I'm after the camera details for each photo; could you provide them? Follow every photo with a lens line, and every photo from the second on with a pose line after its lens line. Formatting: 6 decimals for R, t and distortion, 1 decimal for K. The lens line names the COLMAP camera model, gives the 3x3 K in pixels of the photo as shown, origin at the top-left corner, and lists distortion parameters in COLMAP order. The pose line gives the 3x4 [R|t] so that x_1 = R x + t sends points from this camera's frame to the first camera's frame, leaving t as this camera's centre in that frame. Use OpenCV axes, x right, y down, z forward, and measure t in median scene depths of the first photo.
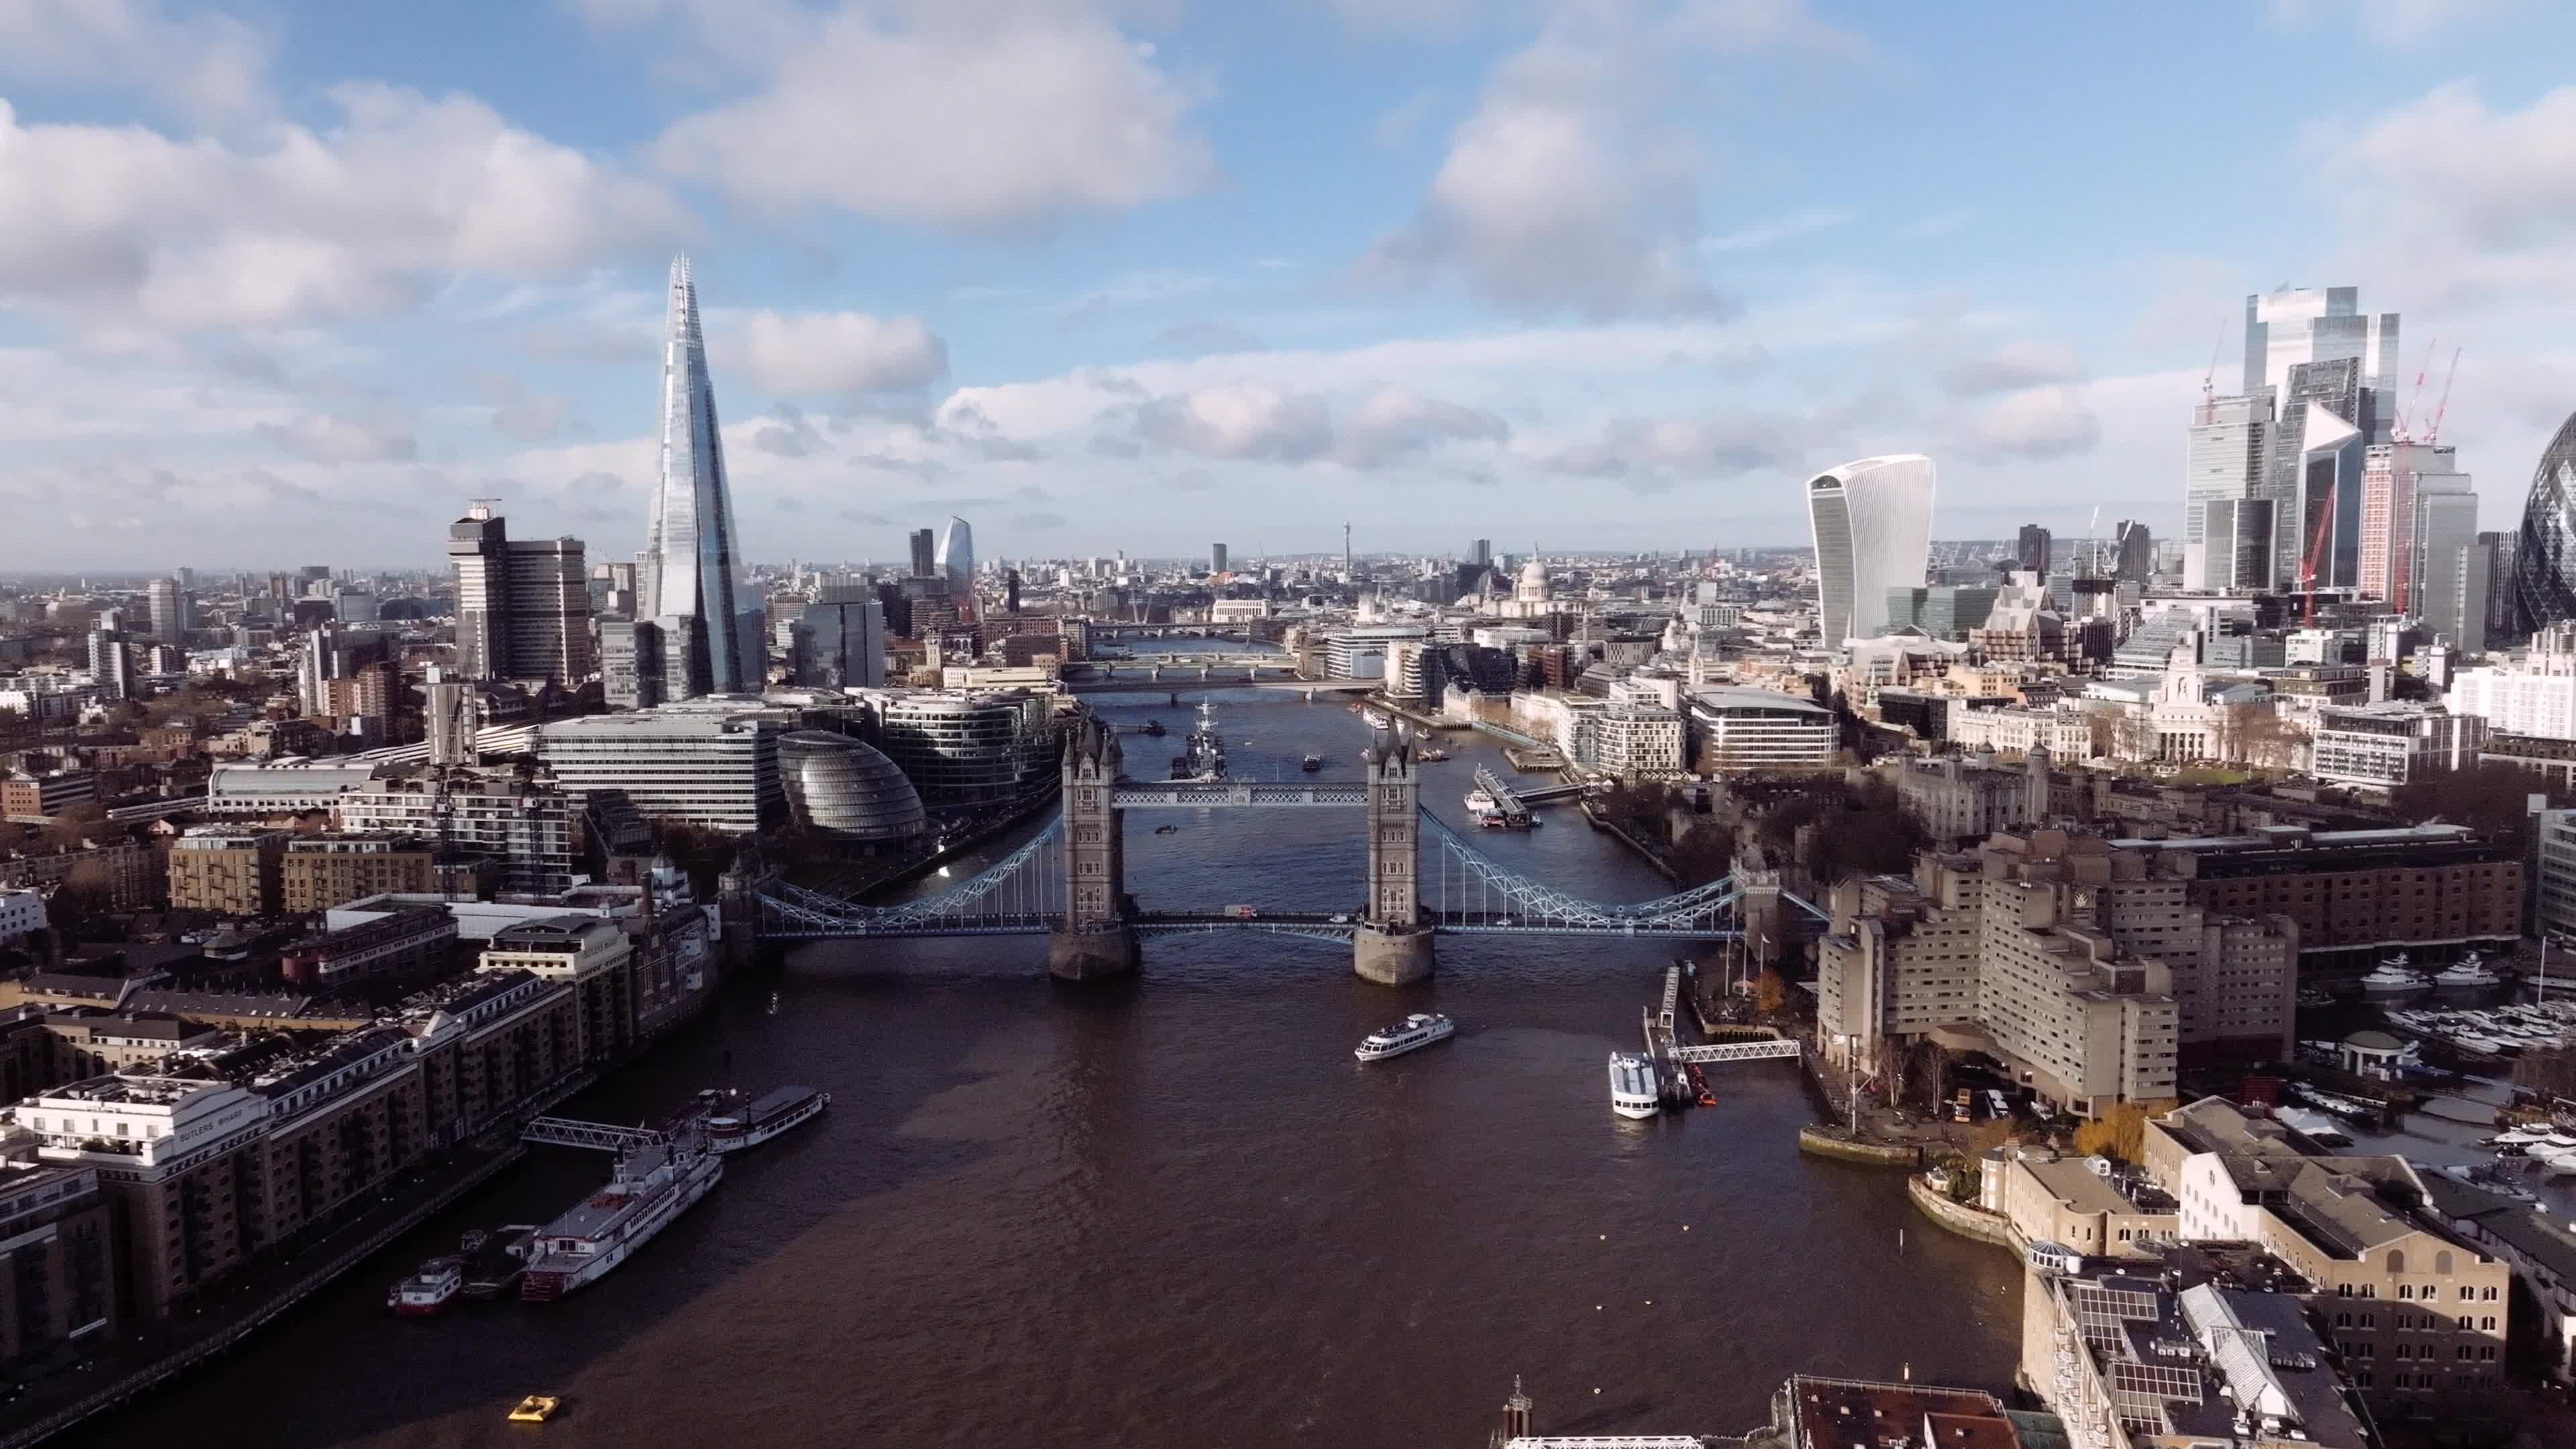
lens RADIAL K [[1808.4, 0, 1288.0], [0, 1808.4, 724.5], [0, 0, 1]] dist [-0.000478, 0.009629]
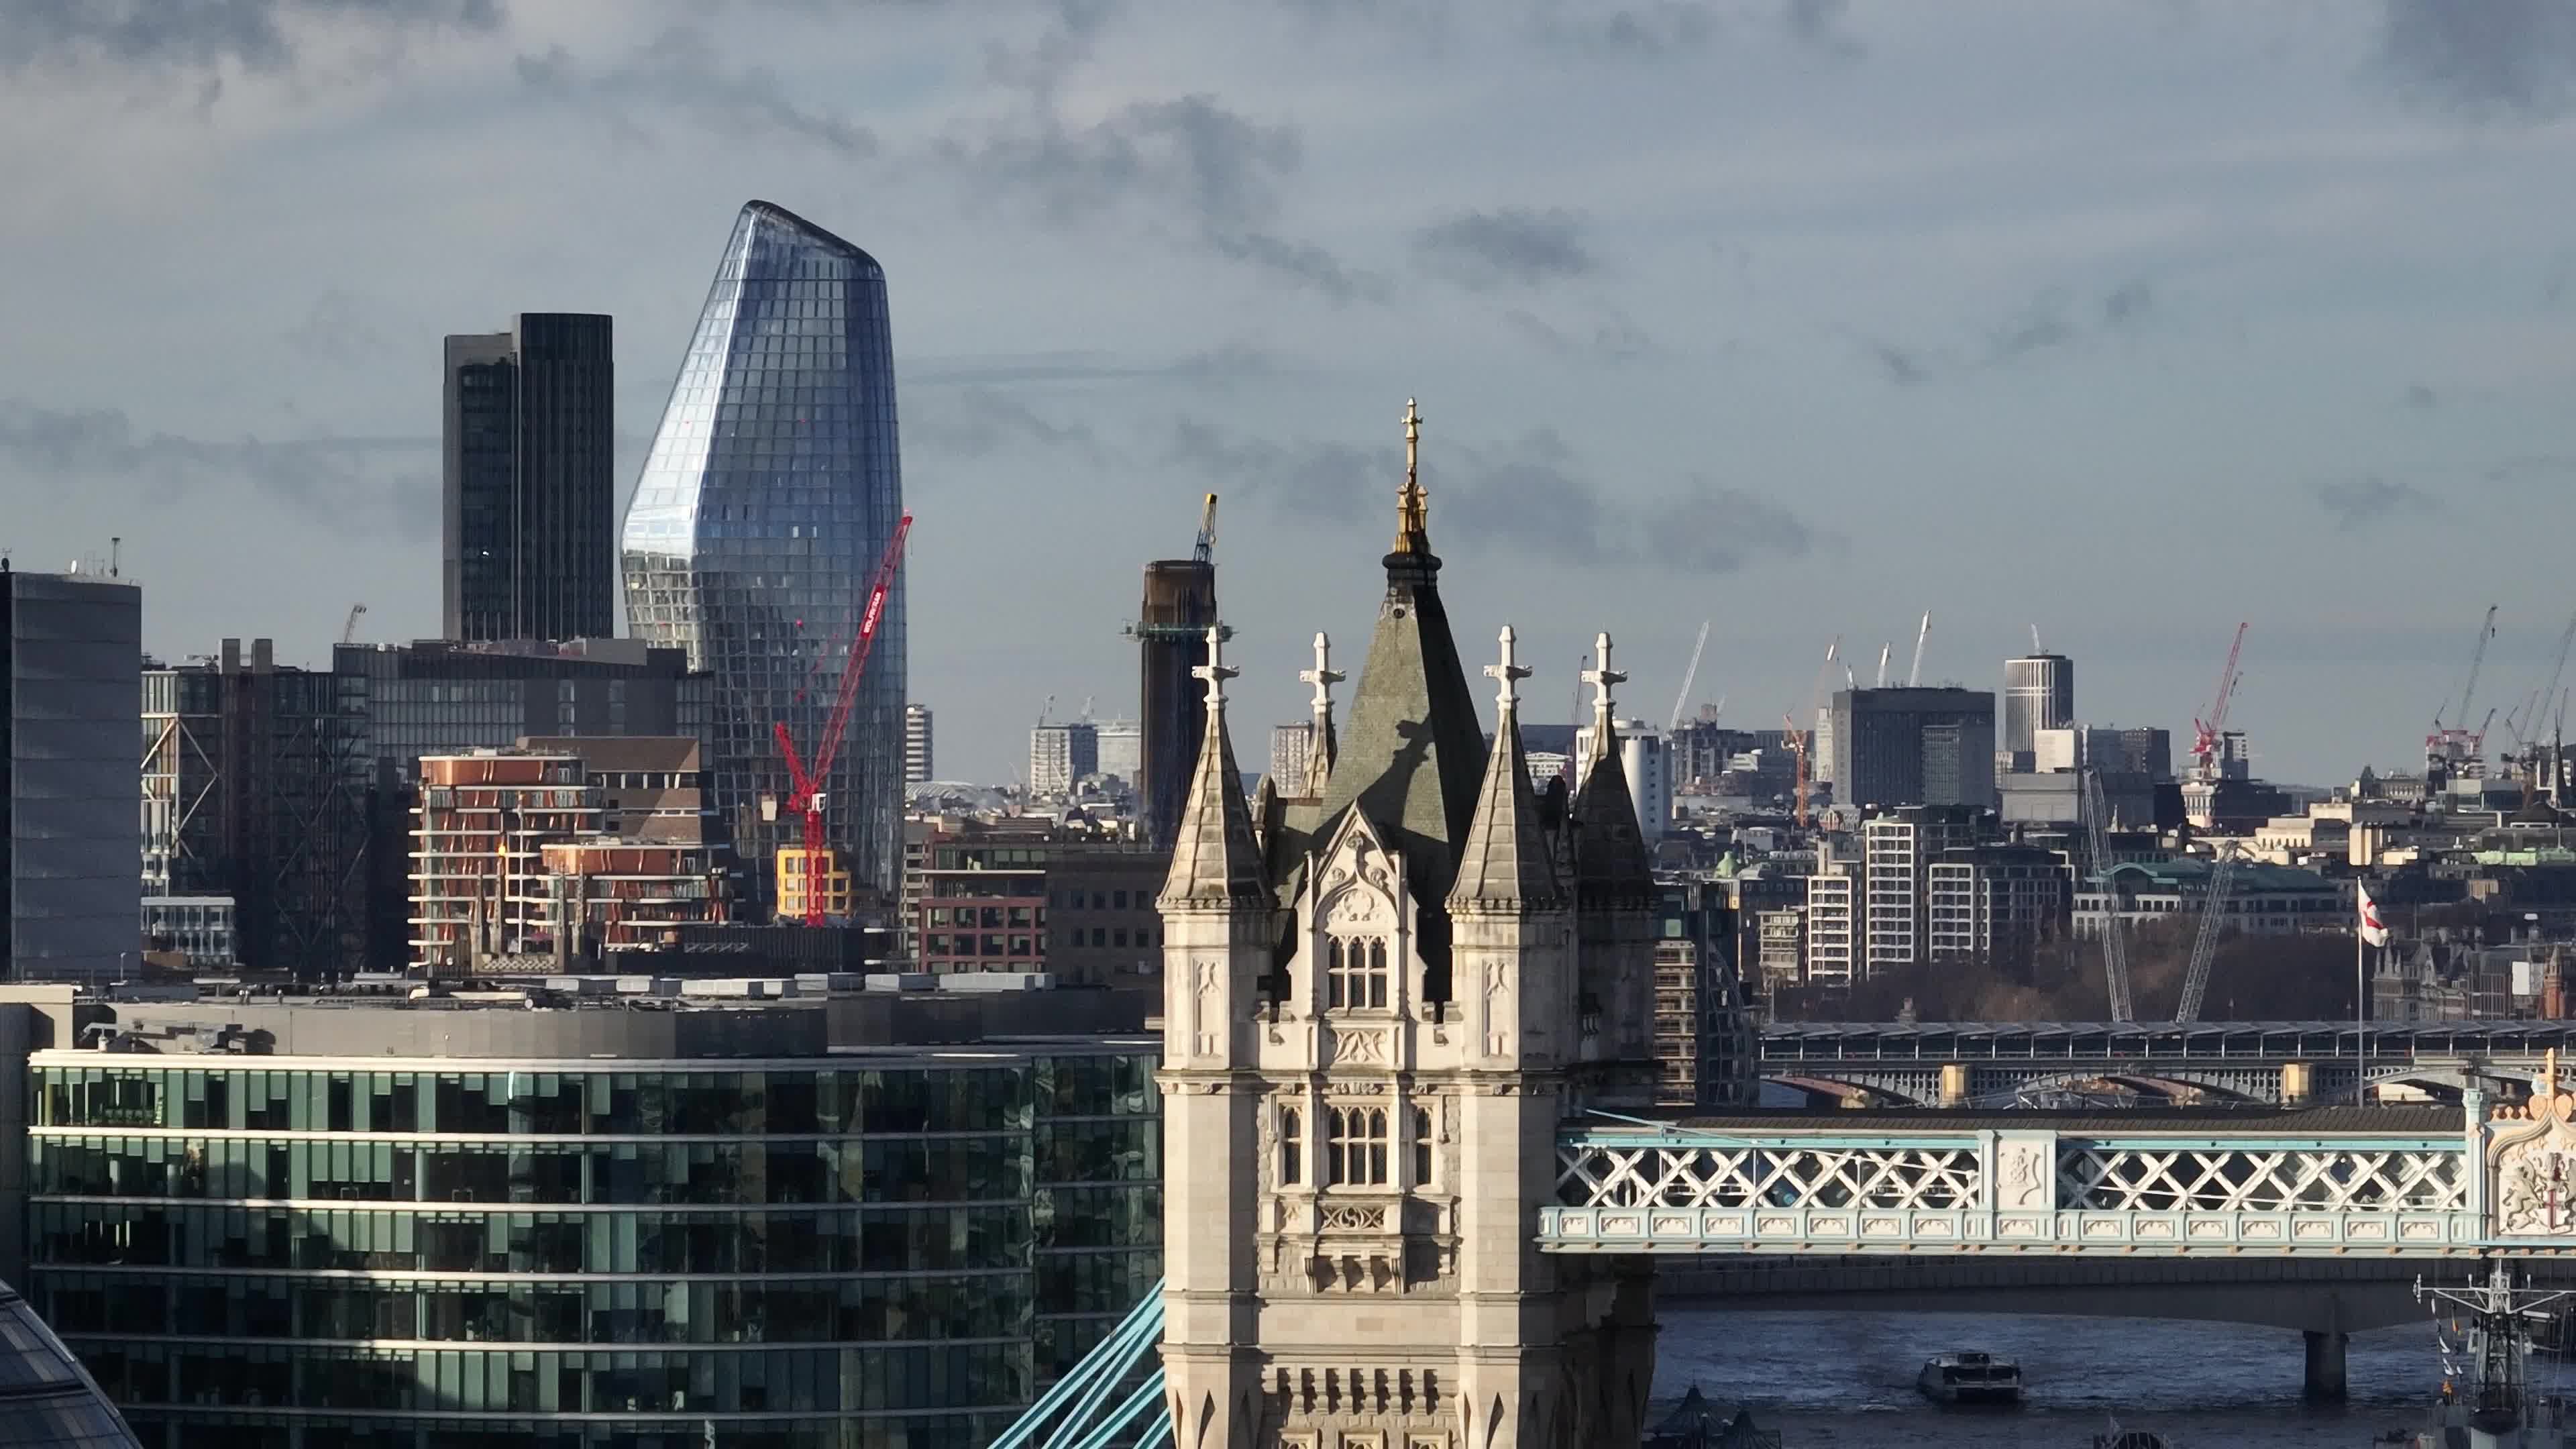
lens RADIAL K [[13725.2, 0, 1288.0], [0, 13725.2, 724.5], [0, 0, 1]] dist [-0.145282, -2.102035]
pose [[0.988791, 0.007883, -0.149098, 0.028119], [-0.022450, 0.995101, -0.096276, 0.101360], [0.147608, 0.098544, 0.984124, 0.042059]]
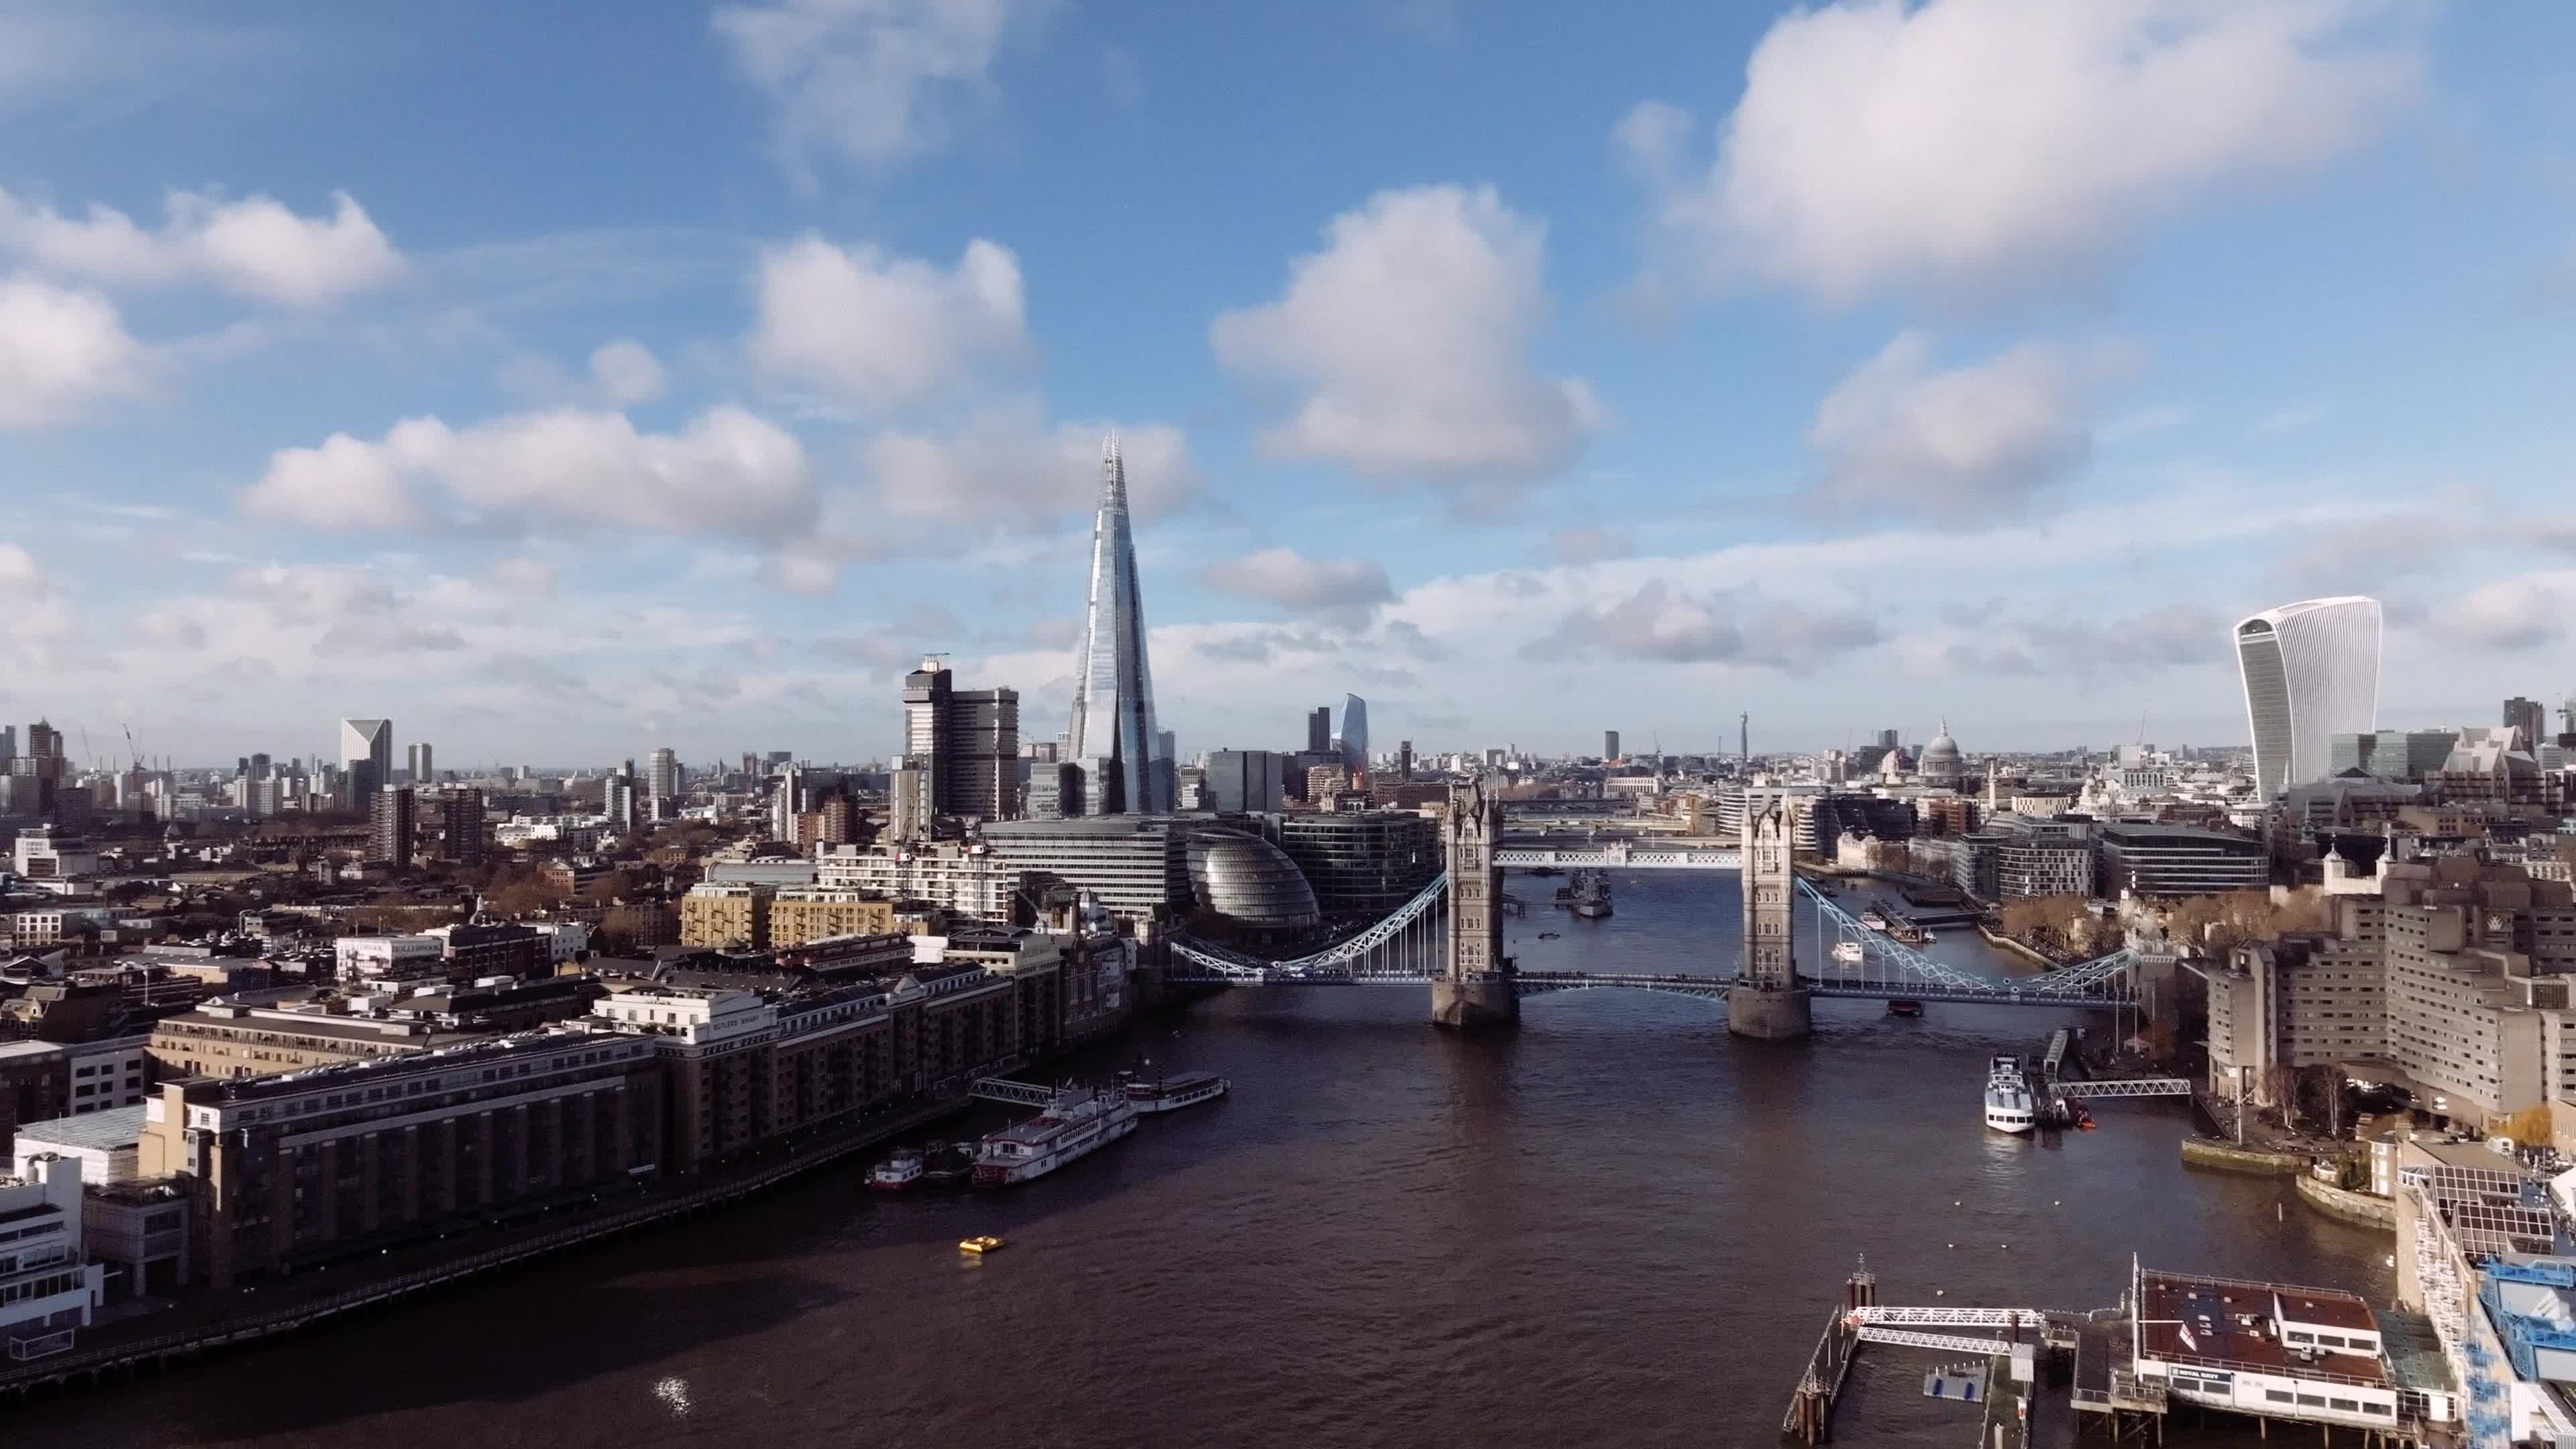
lens RADIAL K [[1808.4, 0, 1288.0], [0, 1808.4, 724.5], [0, 0, 1]] dist [-0.000478, 0.009629]
pose [[0.976797, -0.000581, -0.214167, 0.012219], [-0.023282, 0.993782, -0.108882, 0.080966], [0.212898, 0.111342, 0.970710, -0.062165]]
